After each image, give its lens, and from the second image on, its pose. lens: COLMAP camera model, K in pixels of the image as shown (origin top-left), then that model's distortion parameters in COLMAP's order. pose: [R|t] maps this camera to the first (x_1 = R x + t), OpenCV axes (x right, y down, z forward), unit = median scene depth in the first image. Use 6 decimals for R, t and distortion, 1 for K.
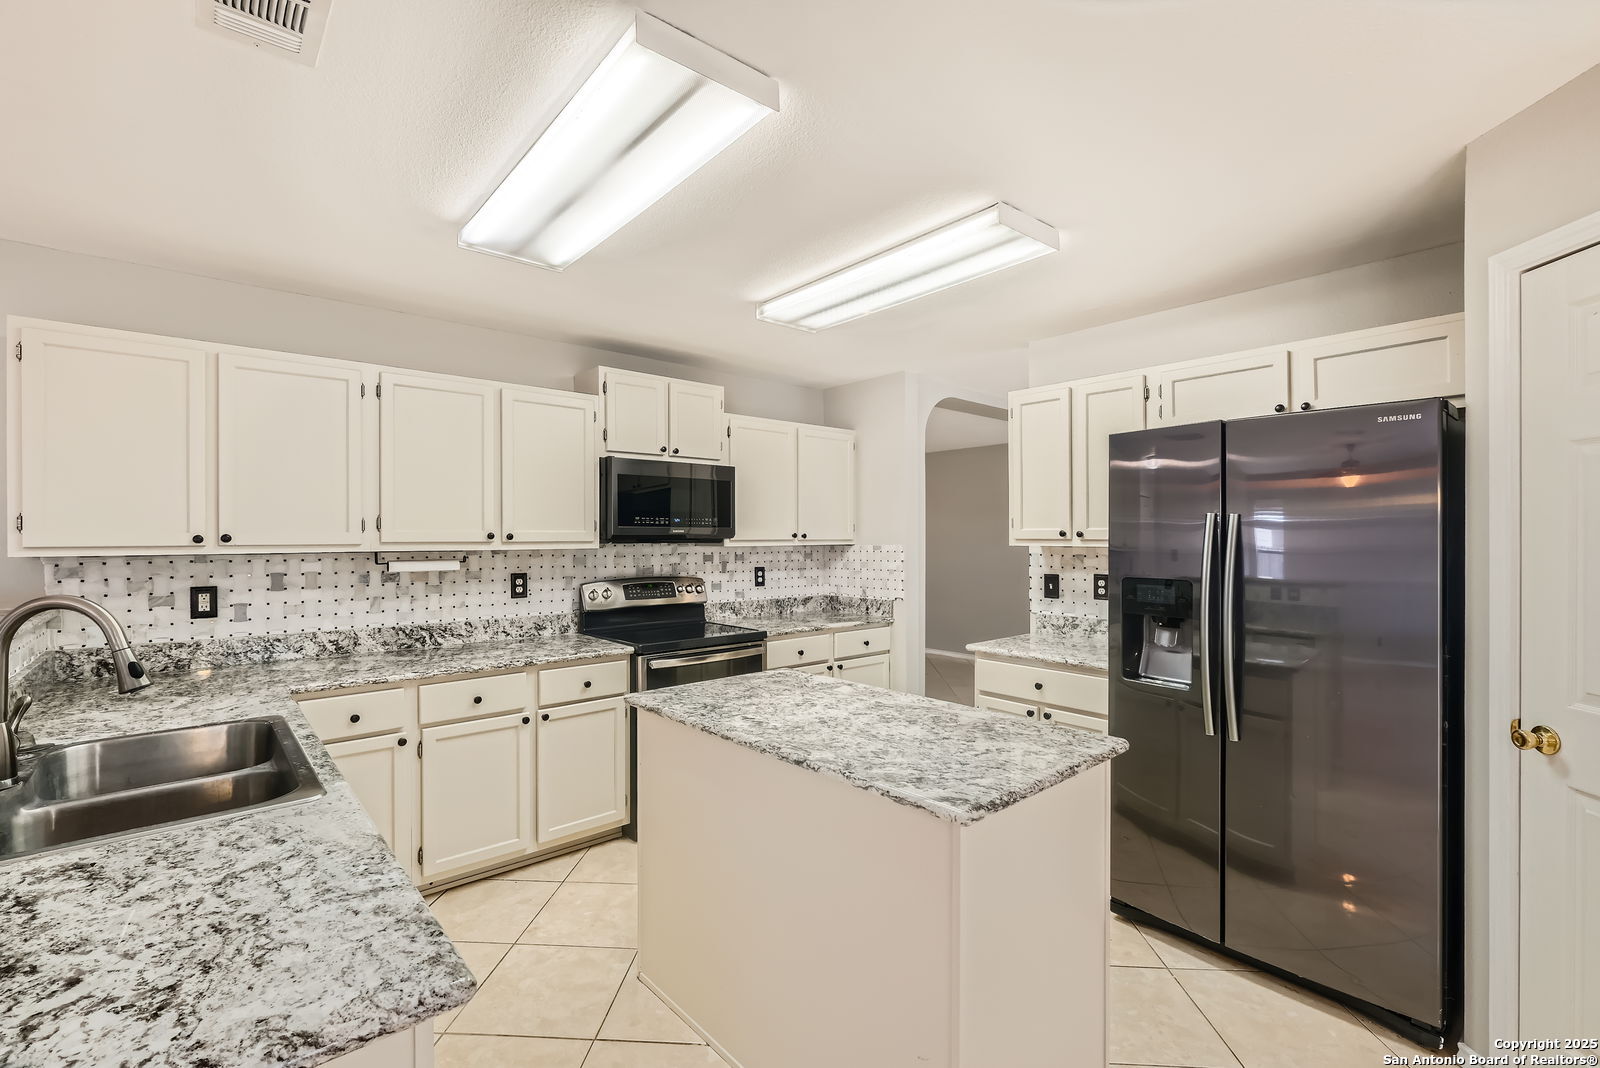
lens RADIAL K [[703.9, 0, 783.5], [0, 703.9, 540.9], [0, 0, 1]] dist [-0.001820, -0.000555]
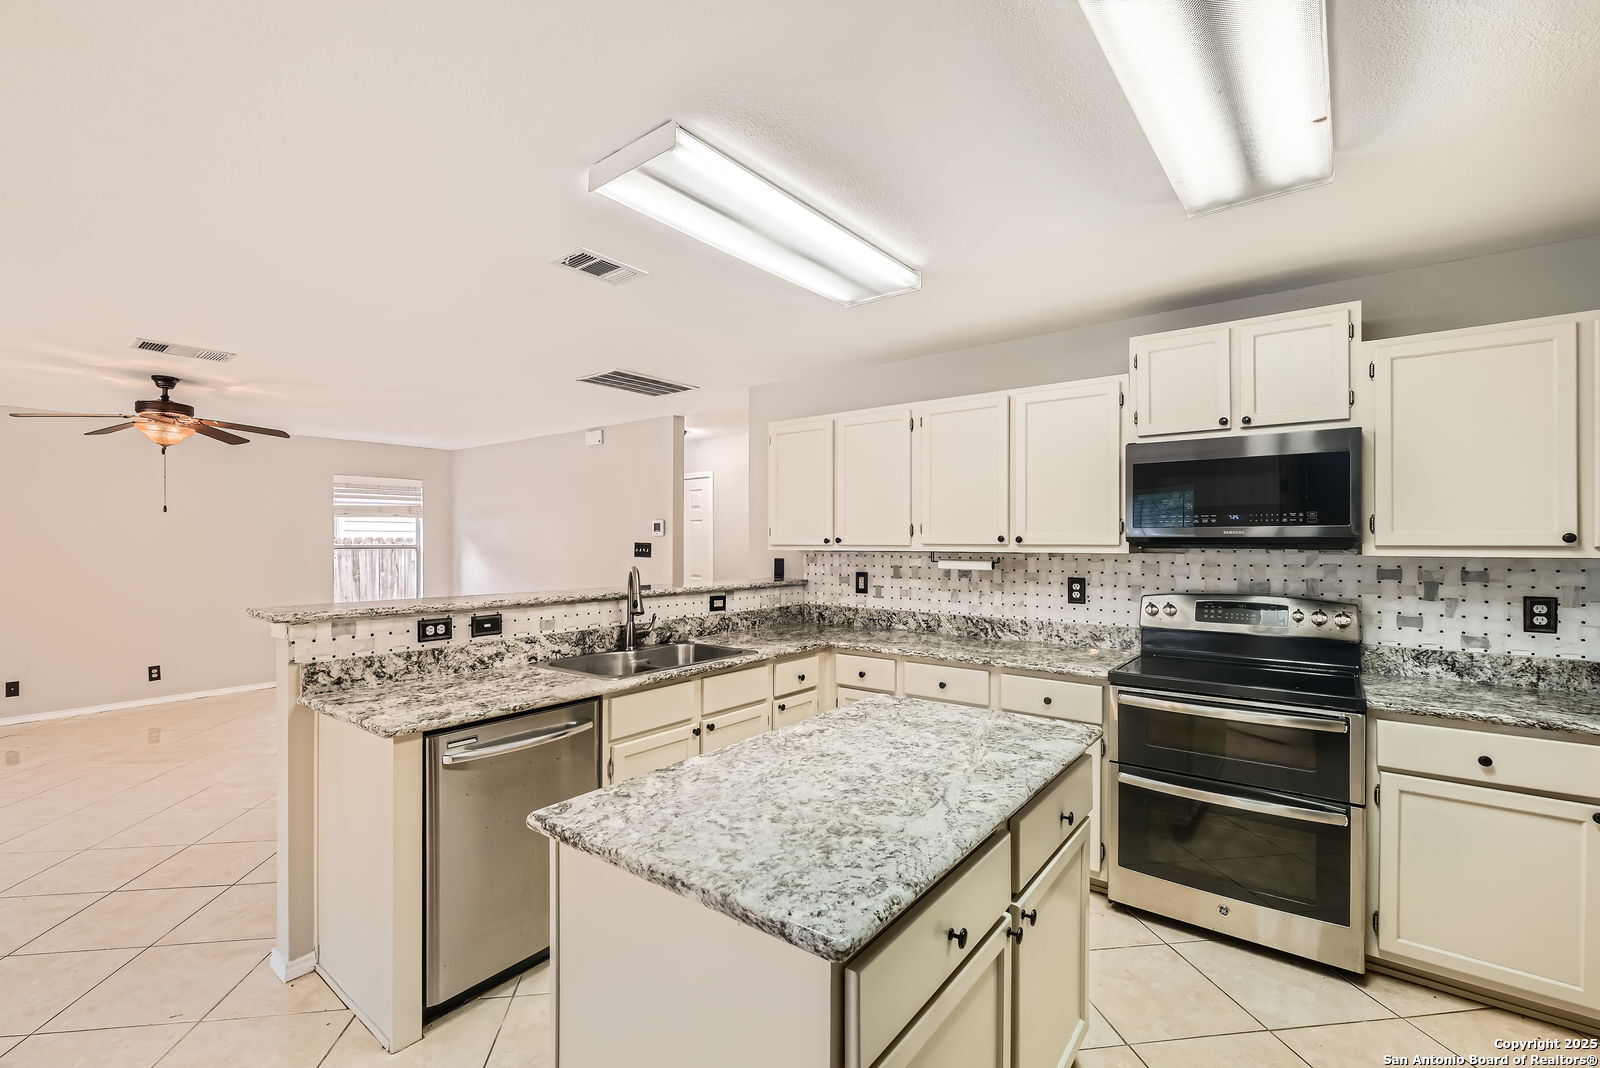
lens RADIAL K [[695.8, 0, 784.9], [0, 695.8, 543.6], [0, 0, 1]] dist [-0.001859, 0.000004]
pose [[0.193928, 0.006802, -0.980992, 0.565191], [-0.006926, 0.999961, 0.005565, -0.003595], [0.980991, 0.005716, 0.193967, 0.504702]]
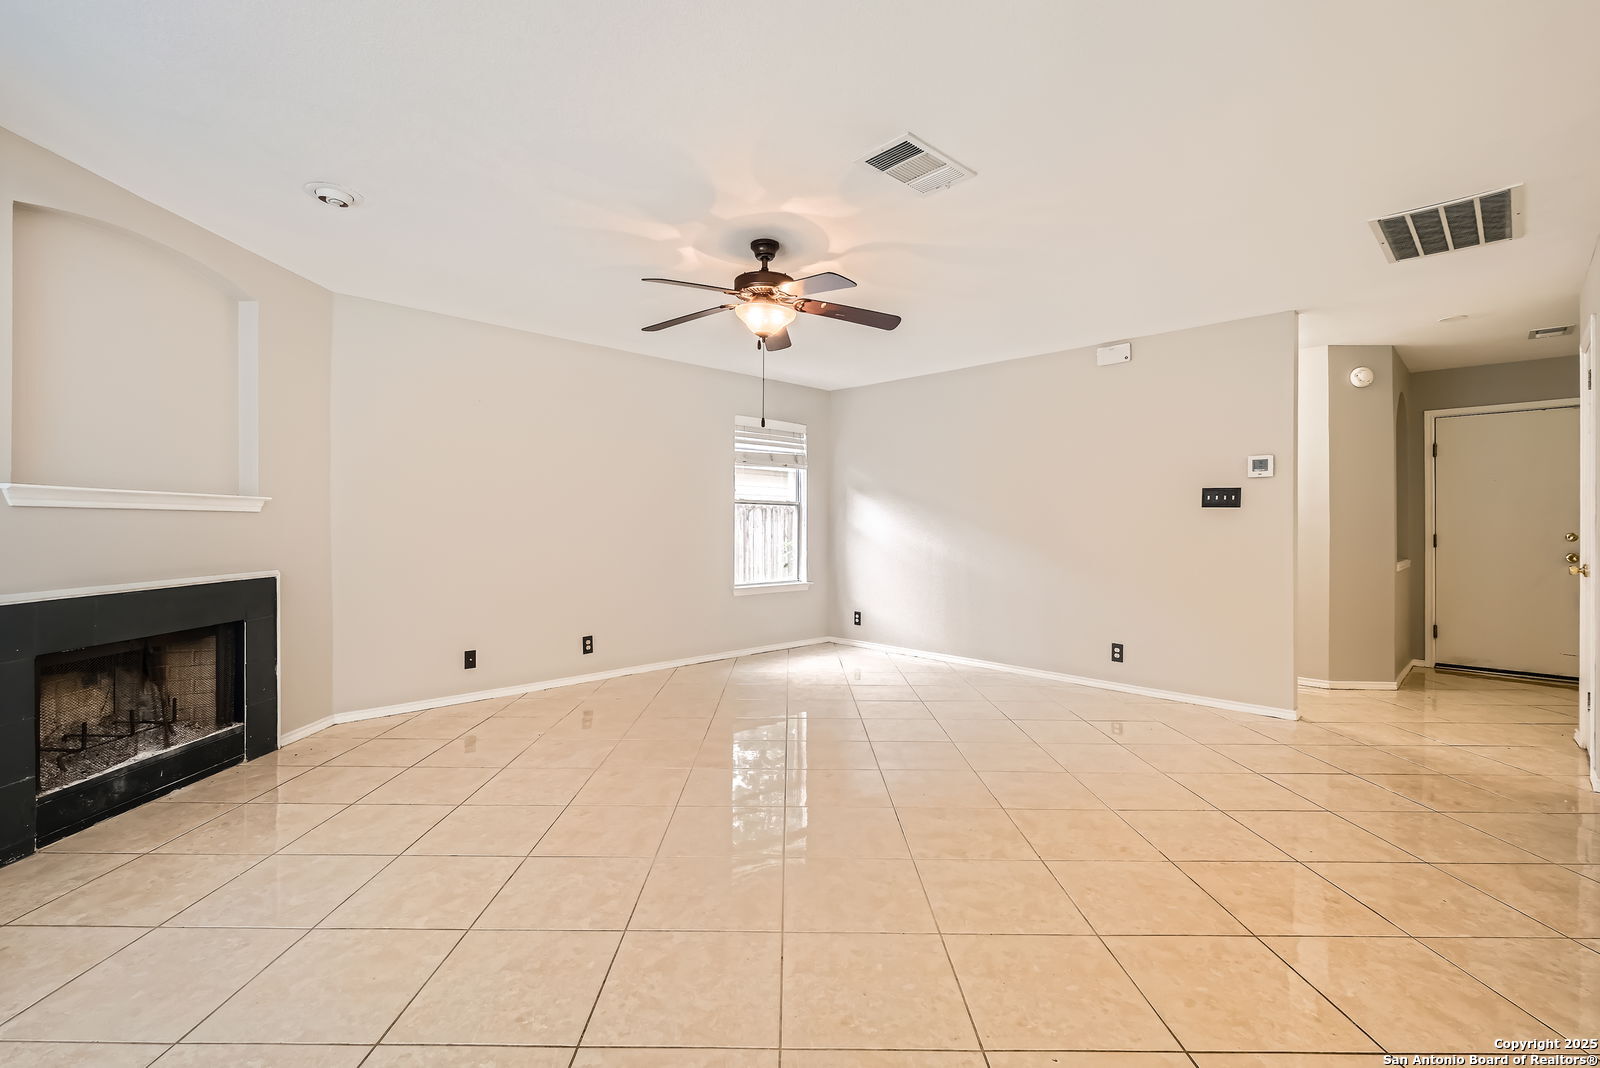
lens RADIAL K [[704.2, 0, 788.1], [0, 704.2, 533.0], [0, 0, 1]] dist [-0.003038, 0.000112]
pose [[0.065518, 0.014309, -0.997749, -0.030854], [-0.012370, 0.999832, 0.013527, 0.095481], [0.997775, 0.011456, 0.065684, -0.528292]]
